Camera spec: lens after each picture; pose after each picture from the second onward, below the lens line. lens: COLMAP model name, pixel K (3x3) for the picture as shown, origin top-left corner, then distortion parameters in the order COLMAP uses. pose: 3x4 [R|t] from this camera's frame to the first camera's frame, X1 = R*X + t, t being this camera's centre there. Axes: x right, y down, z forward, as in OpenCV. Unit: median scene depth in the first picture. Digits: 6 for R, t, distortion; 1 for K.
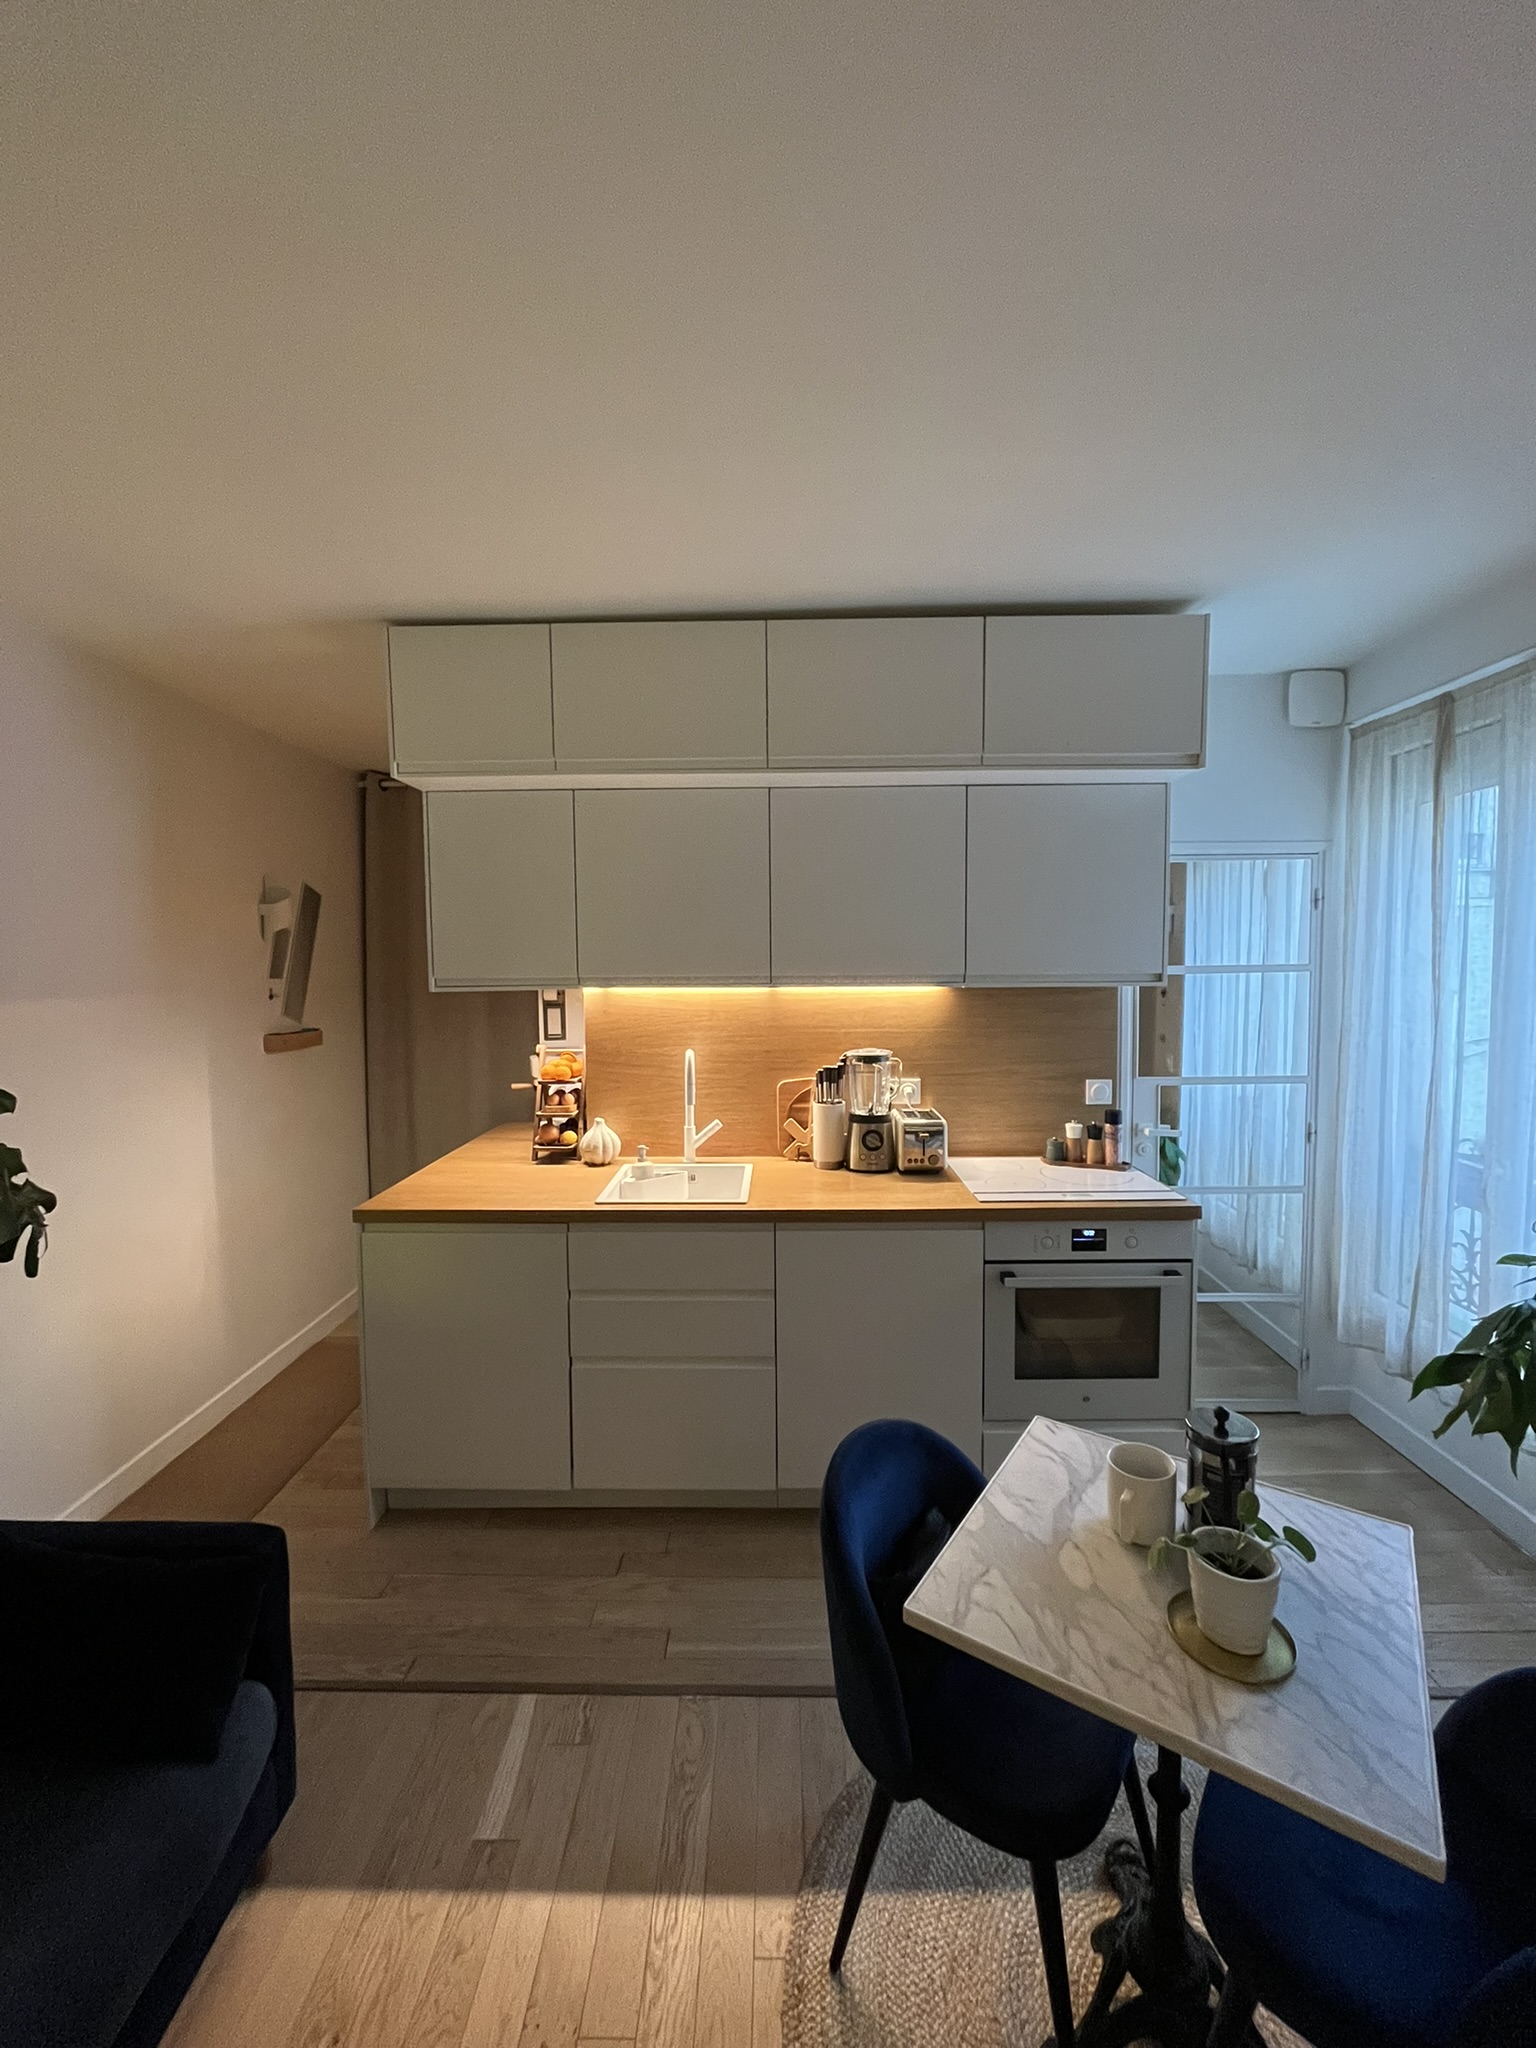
lens RADIAL K [[829.0, 0, 758.8], [0, 829.0, 1013.8], [0, 0, 1]] dist [-0.002680, 0.000320]
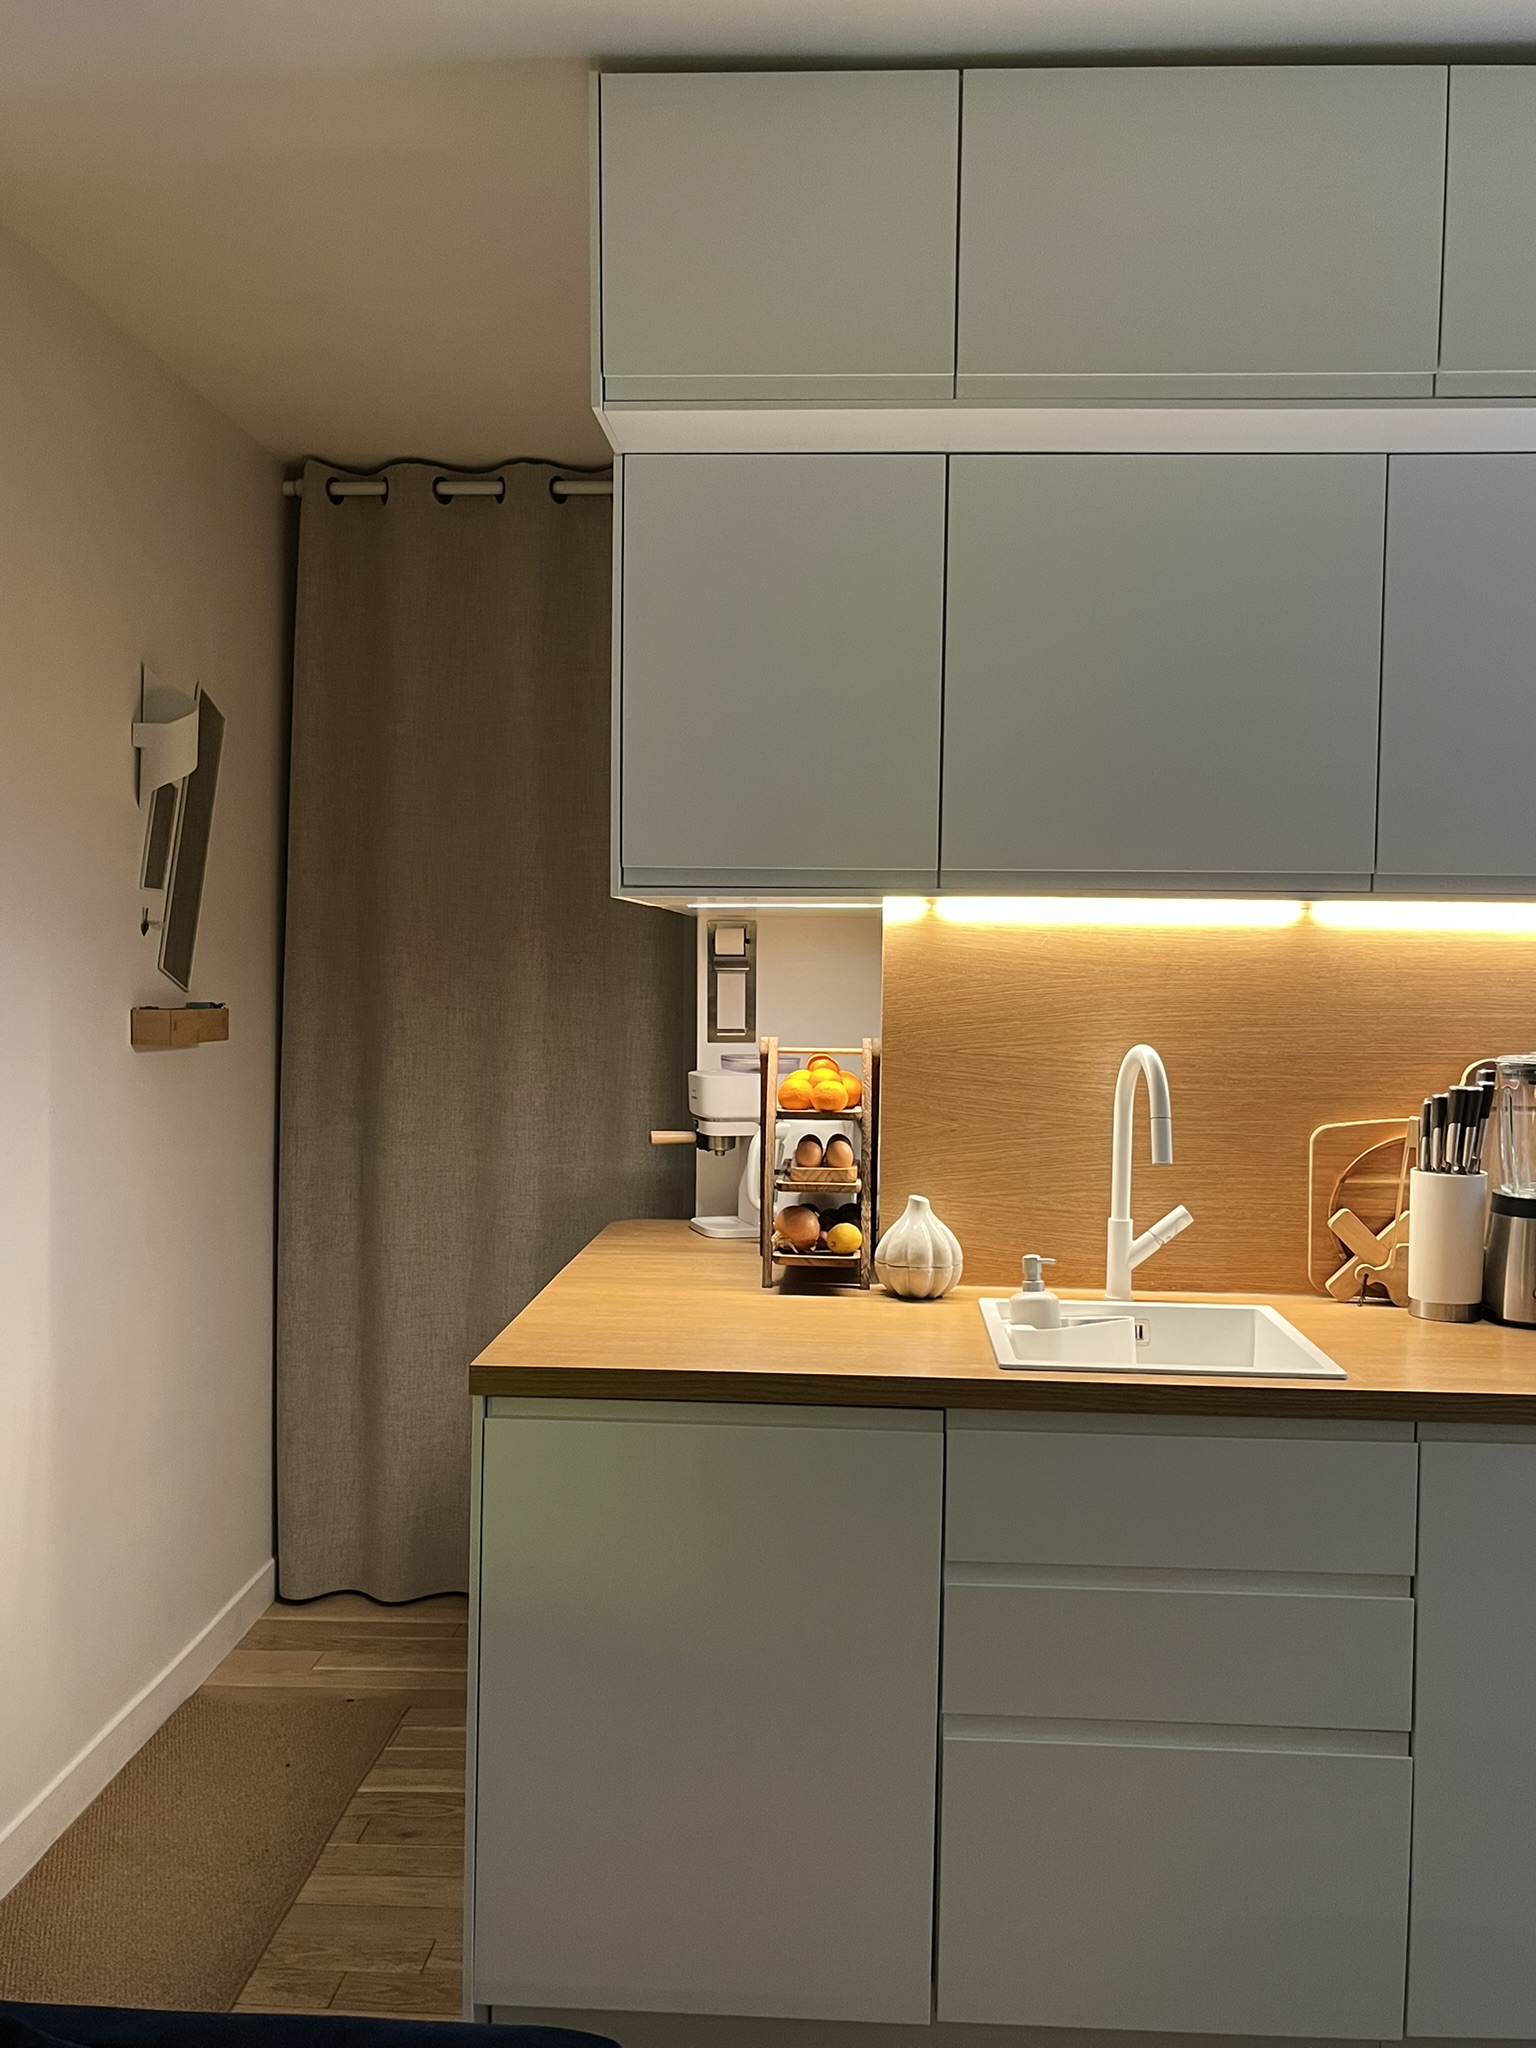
lens RADIAL K [[1755.6, 0, 770.7], [0, 1755.6, 1029.1], [0, 0, 1]] dist [0.043106, -0.024278]
pose [[0.999430, 0.023205, -0.024526, -0.249885], [-0.023804, 0.999418, -0.024414, 0.059902], [0.023945, 0.024984, 0.999401, 0.036282]]
